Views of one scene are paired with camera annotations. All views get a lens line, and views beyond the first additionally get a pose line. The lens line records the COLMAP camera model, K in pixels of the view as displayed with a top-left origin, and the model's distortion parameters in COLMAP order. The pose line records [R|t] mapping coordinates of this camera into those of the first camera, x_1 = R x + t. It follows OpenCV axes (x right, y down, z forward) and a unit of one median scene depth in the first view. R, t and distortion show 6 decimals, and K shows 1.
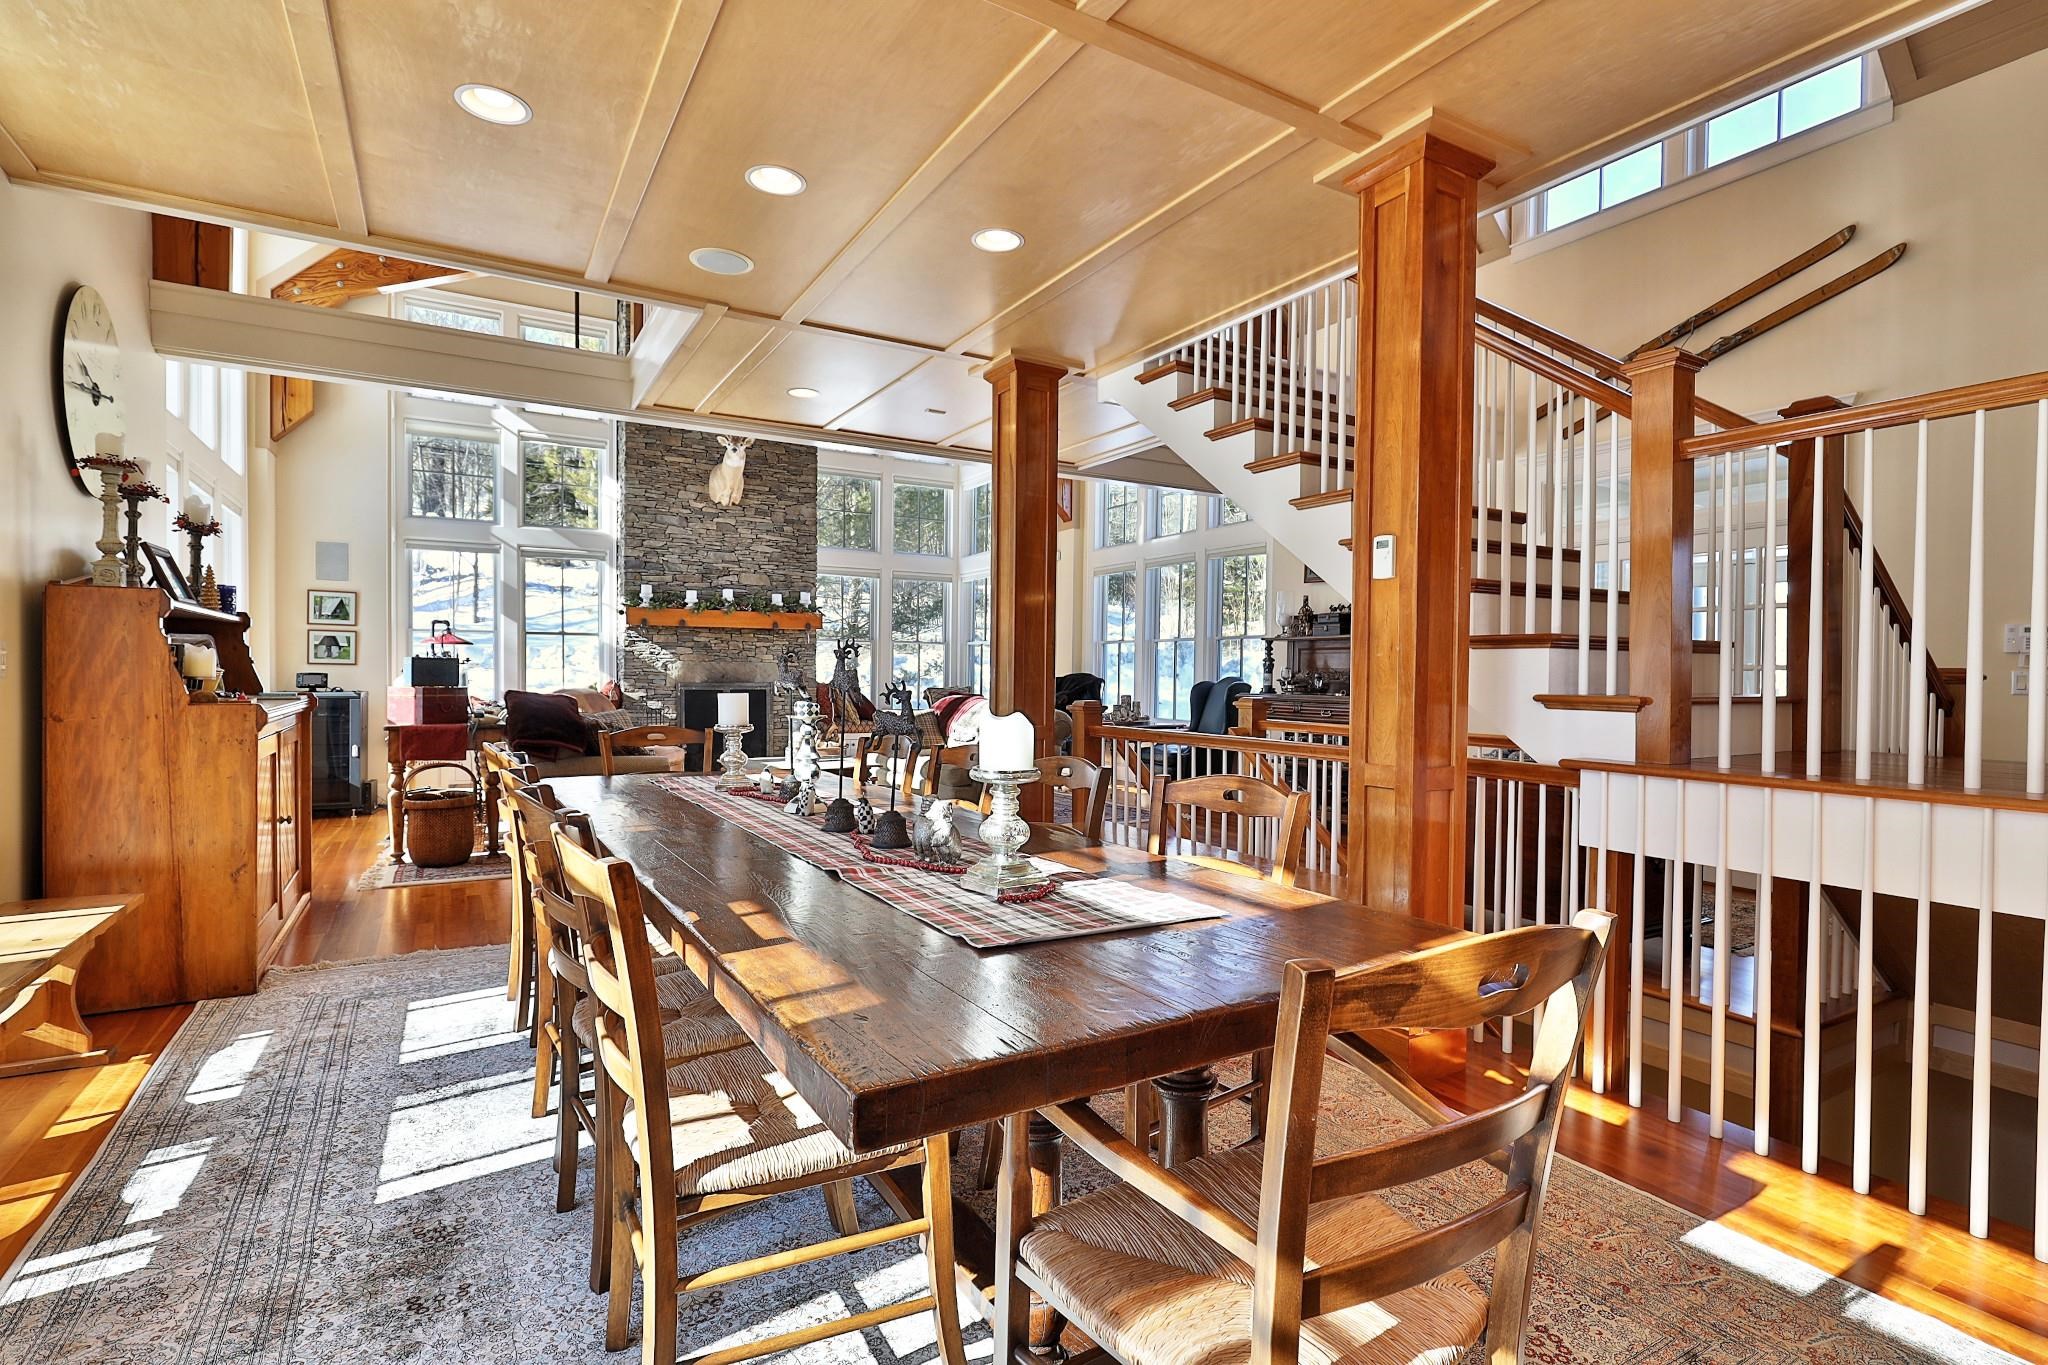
lens RADIAL K [[986.3, 0, 1024.0], [0, 986.3, 682.5], [0, 0, 1]] dist [0.000128, -0.000061]
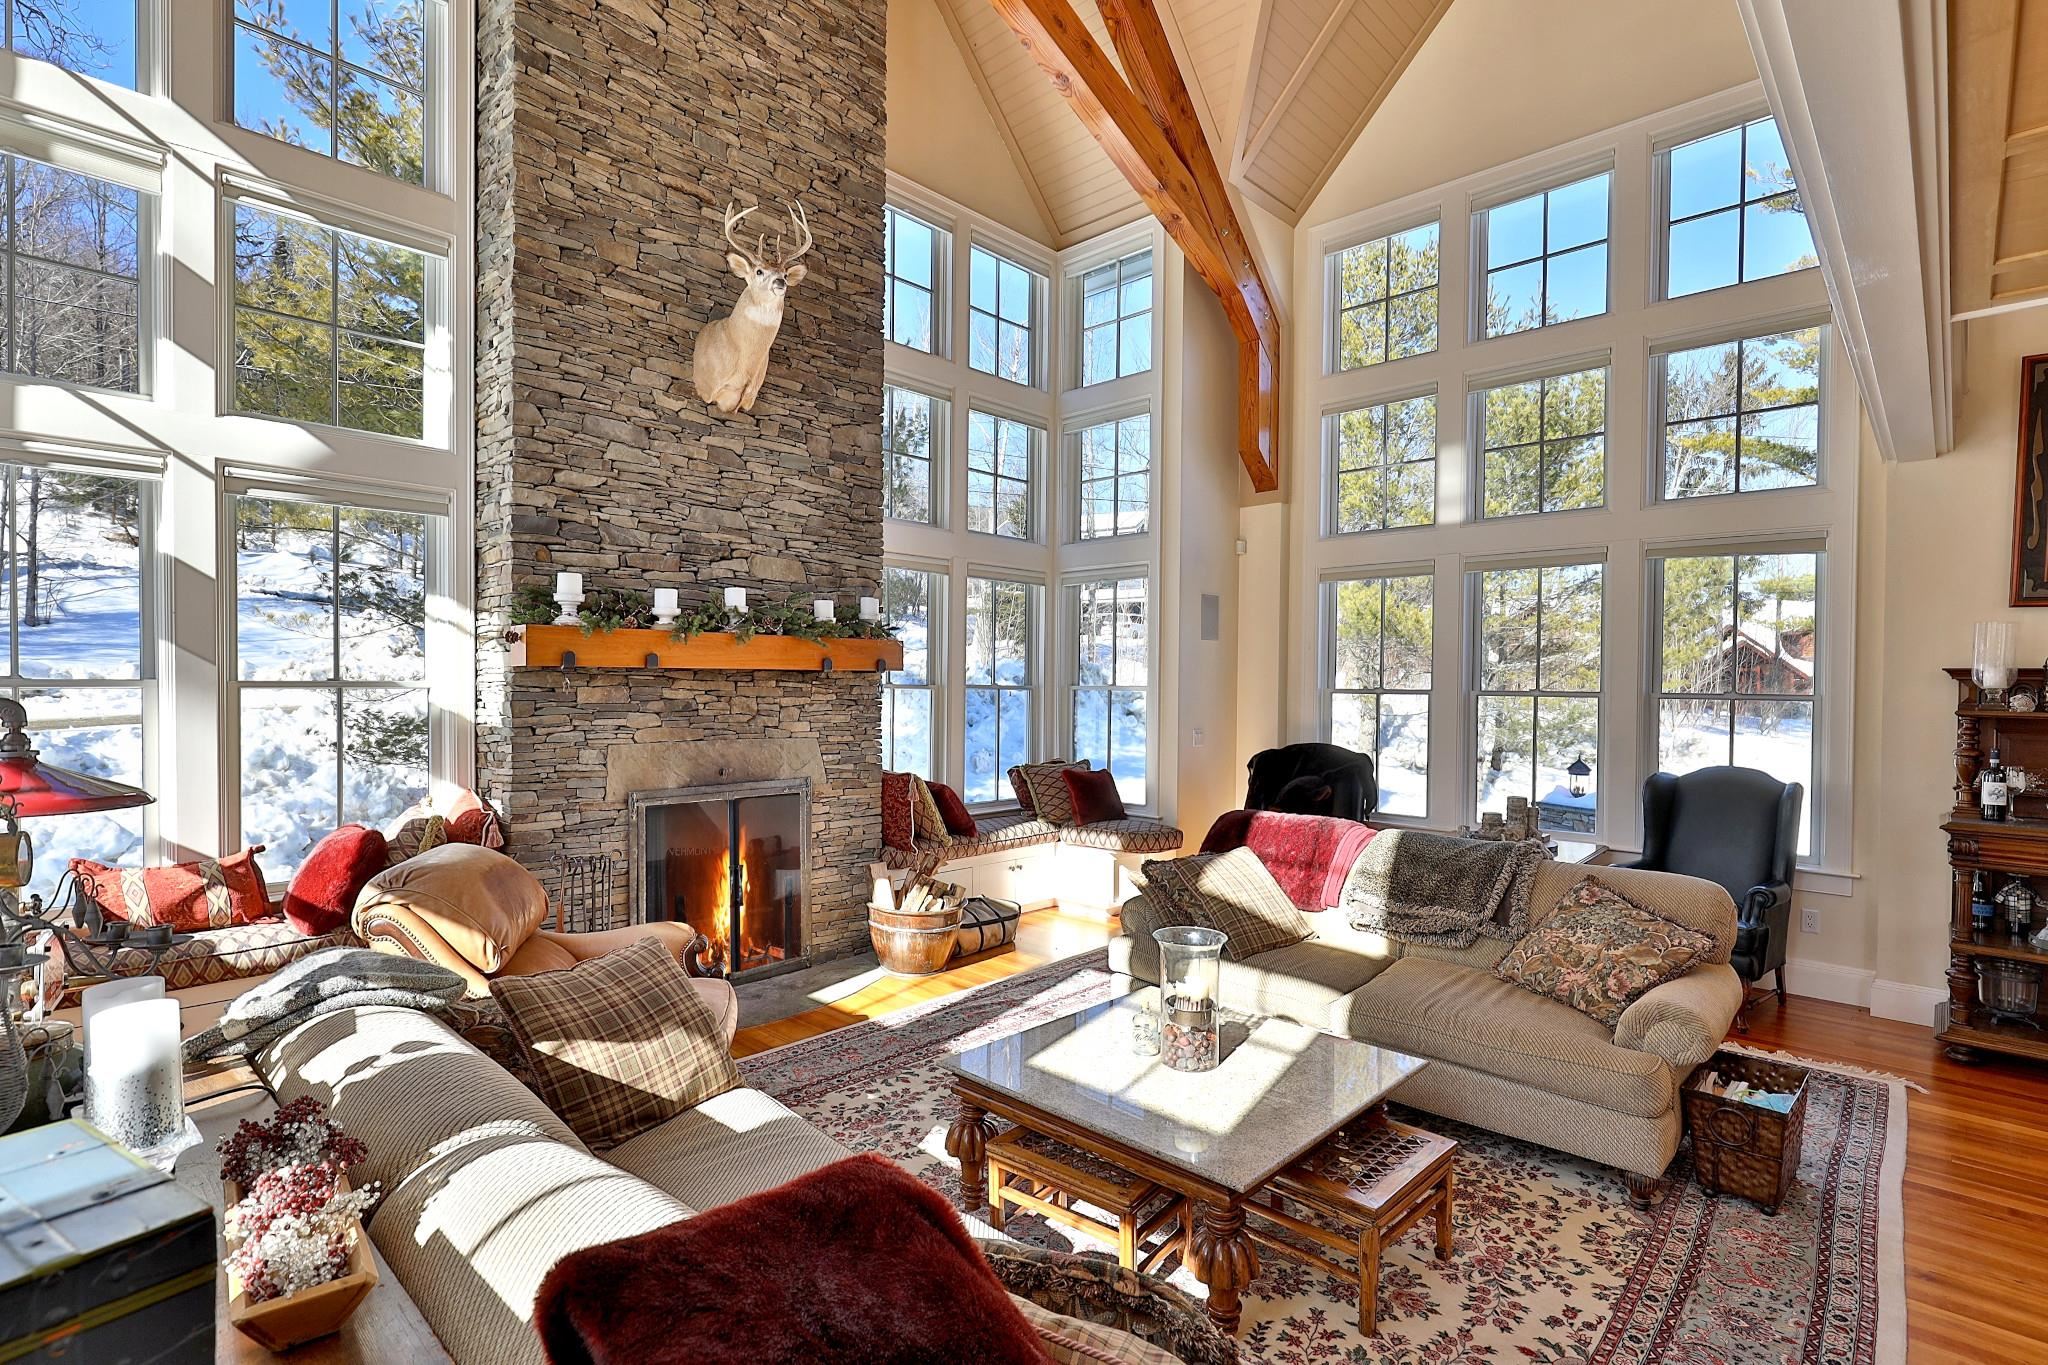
lens RADIAL K [[986.3, 0, 1024.0], [0, 986.3, 682.5], [0, 0, 1]] dist [0.000128, -0.000061]
pose [[0.958120, -0.001767, 0.286362, -0.553386], [0.004440, 0.999952, -0.008688, -0.081437], [-0.286333, 0.009595, 0.958082, 0.931064]]
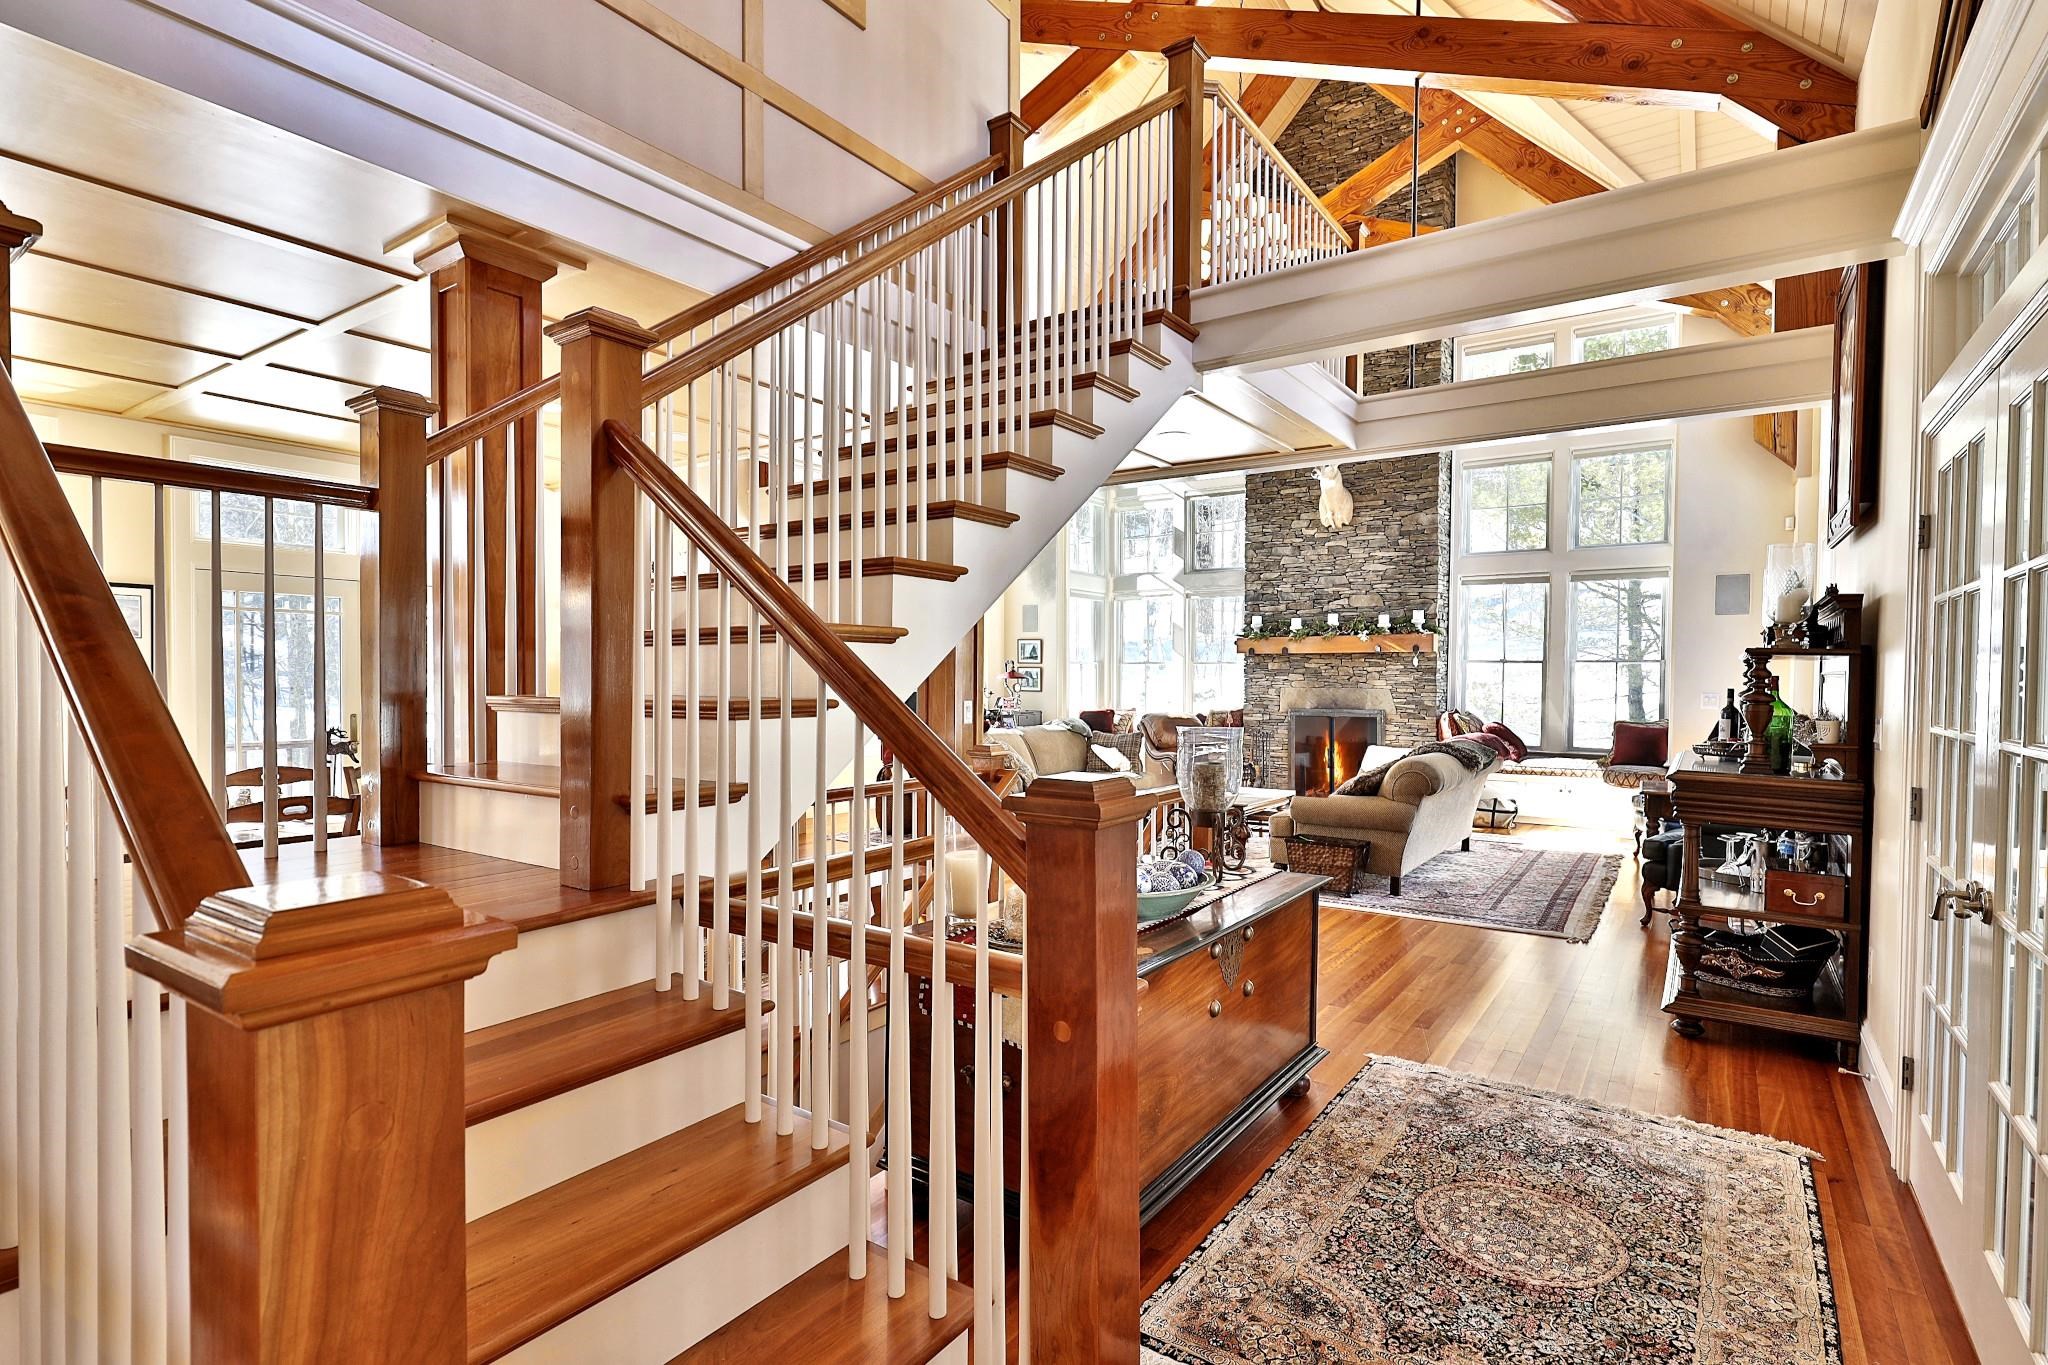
lens RADIAL K [[986.3, 0, 1024.0], [0, 986.3, 682.5], [0, 0, 1]] dist [0.000128, -0.000061]
pose [[0.416661, 0.000203, -0.909062, 0.837111], [-0.011758, 0.999918, -0.005166, -0.032914], [0.908986, 0.012842, 0.416629, 0.579284]]
